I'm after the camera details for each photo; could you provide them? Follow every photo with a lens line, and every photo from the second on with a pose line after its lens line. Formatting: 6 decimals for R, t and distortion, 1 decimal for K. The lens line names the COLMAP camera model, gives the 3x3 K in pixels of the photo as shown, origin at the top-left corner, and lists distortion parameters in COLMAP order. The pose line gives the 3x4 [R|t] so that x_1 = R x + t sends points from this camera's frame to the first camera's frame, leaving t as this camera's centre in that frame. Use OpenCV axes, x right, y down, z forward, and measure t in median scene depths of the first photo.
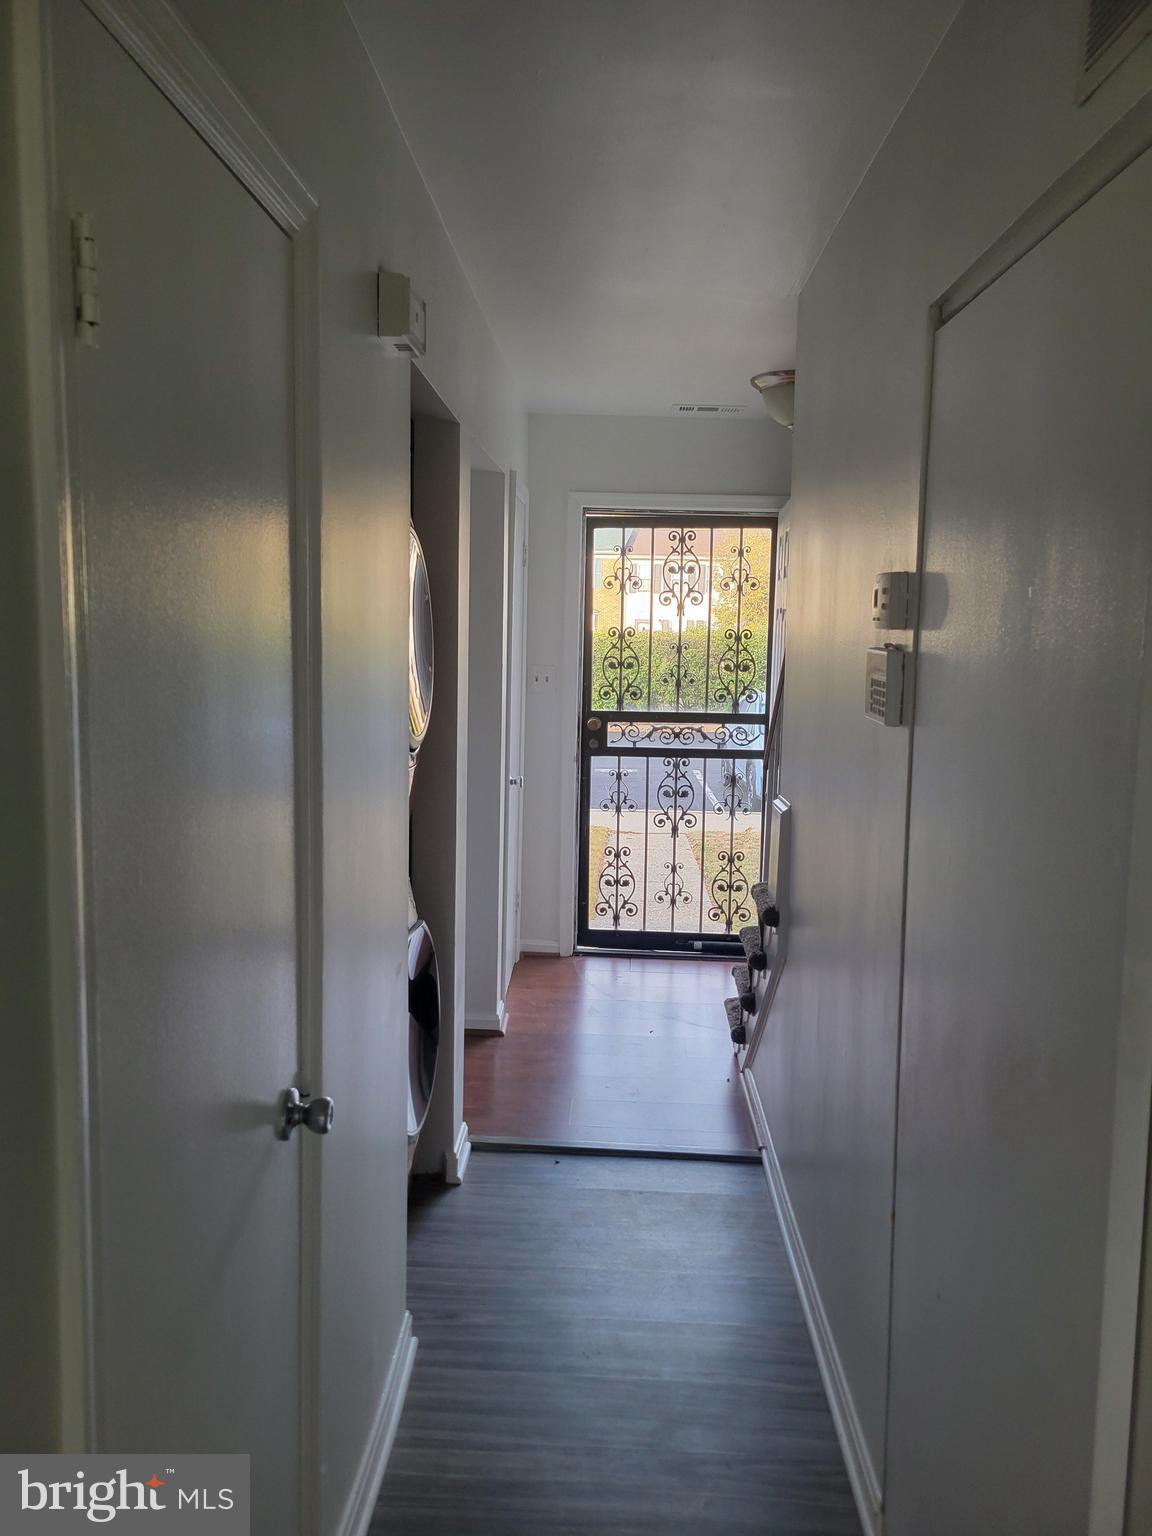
lens RADIAL K [[1161.9, 0, 571.9], [0, 1161.9, 763.9], [0, 0, 1]] dist [0.056772, -0.027411]
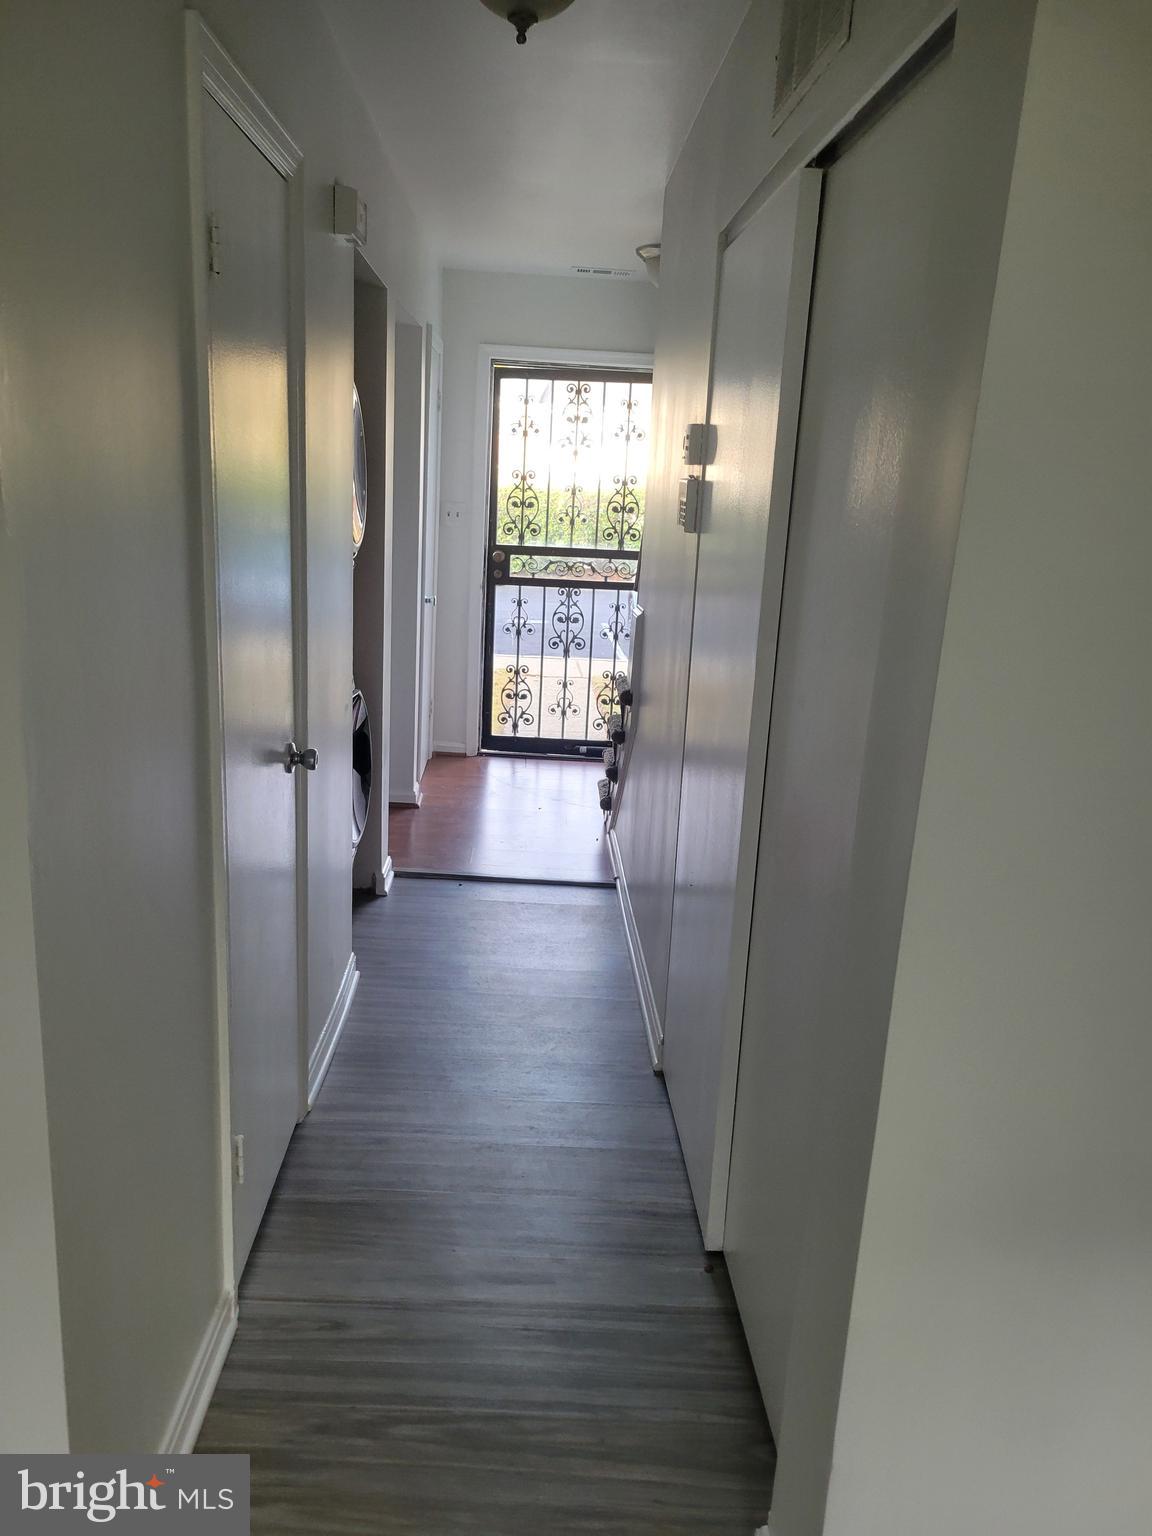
lens RADIAL K [[1161.9, 0, 552.5], [0, 1161.9, 796.0], [0, 0, 1]] dist [0.056772, -0.027411]
pose [[0.998117, 0.014726, 0.059541, 0.009475], [-0.023313, 0.988978, 0.146213, 0.040332], [-0.056731, -0.147326, 0.987460, -0.234778]]
